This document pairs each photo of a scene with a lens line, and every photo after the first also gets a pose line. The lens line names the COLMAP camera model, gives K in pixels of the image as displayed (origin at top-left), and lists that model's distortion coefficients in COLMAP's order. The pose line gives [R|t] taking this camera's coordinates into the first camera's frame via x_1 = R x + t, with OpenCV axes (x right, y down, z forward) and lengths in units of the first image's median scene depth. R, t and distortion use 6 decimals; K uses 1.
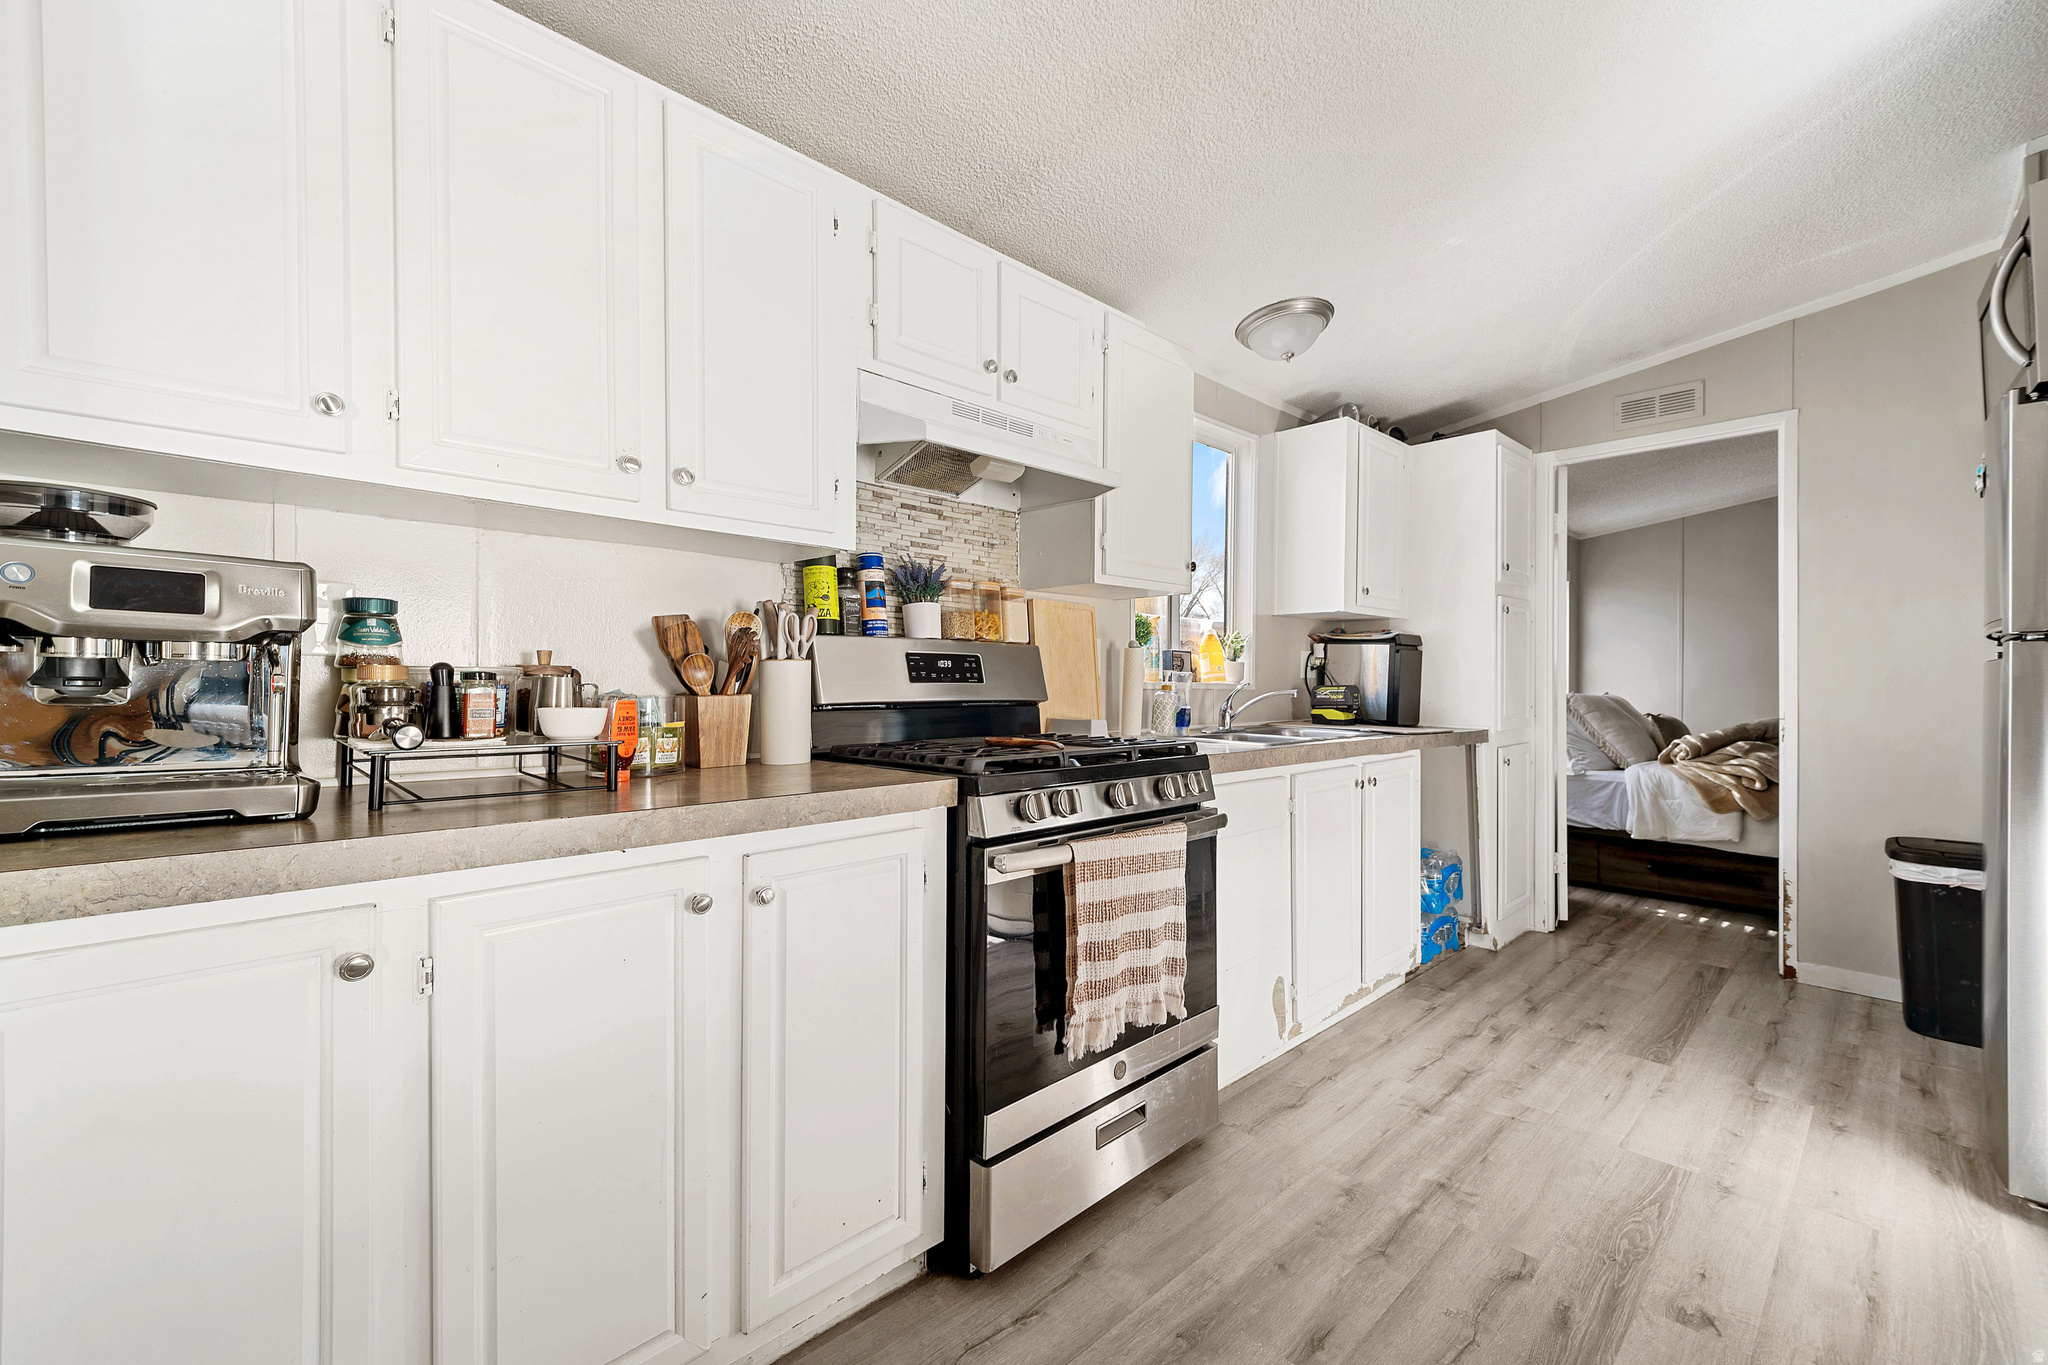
lens RADIAL K [[848.8, 0, 1024.0], [0, 848.8, 682.5], [0, 0, 1]] dist [0.000281, -0.000004]
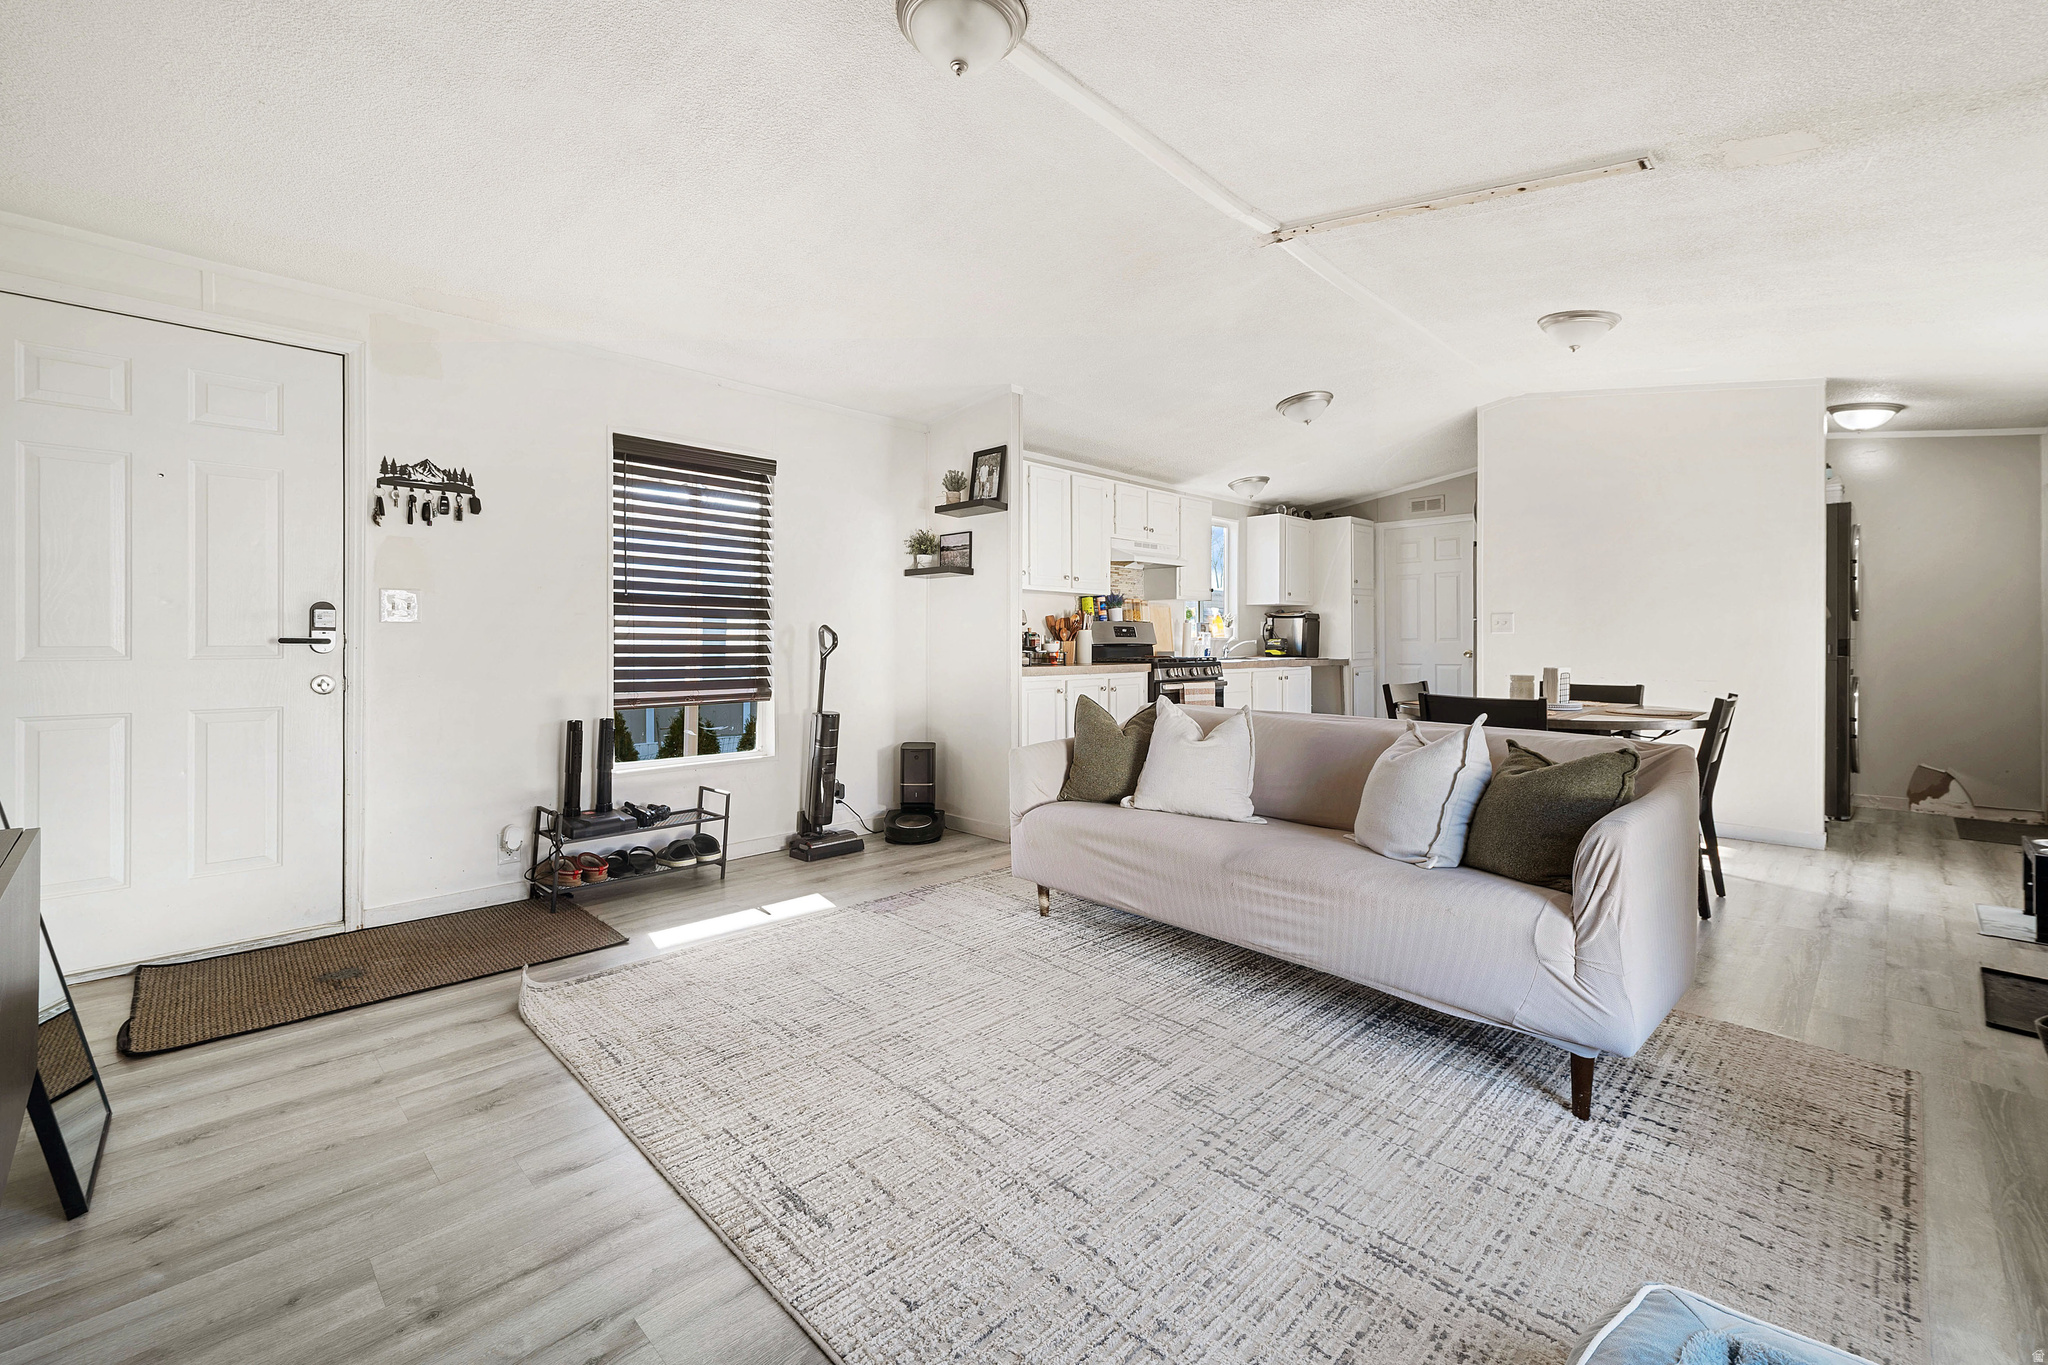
lens RADIAL K [[853.8, 0, 1026.6], [0, 853.8, 638.8], [0, 0, 1]] dist [-0.000017, 0.000023]
pose [[0.999862, -0.004759, 0.015904, -0.432278], [0.004805, 0.999984, -0.002872, 0.011797], [-0.015890, 0.002948, 0.999869, -1.675166]]
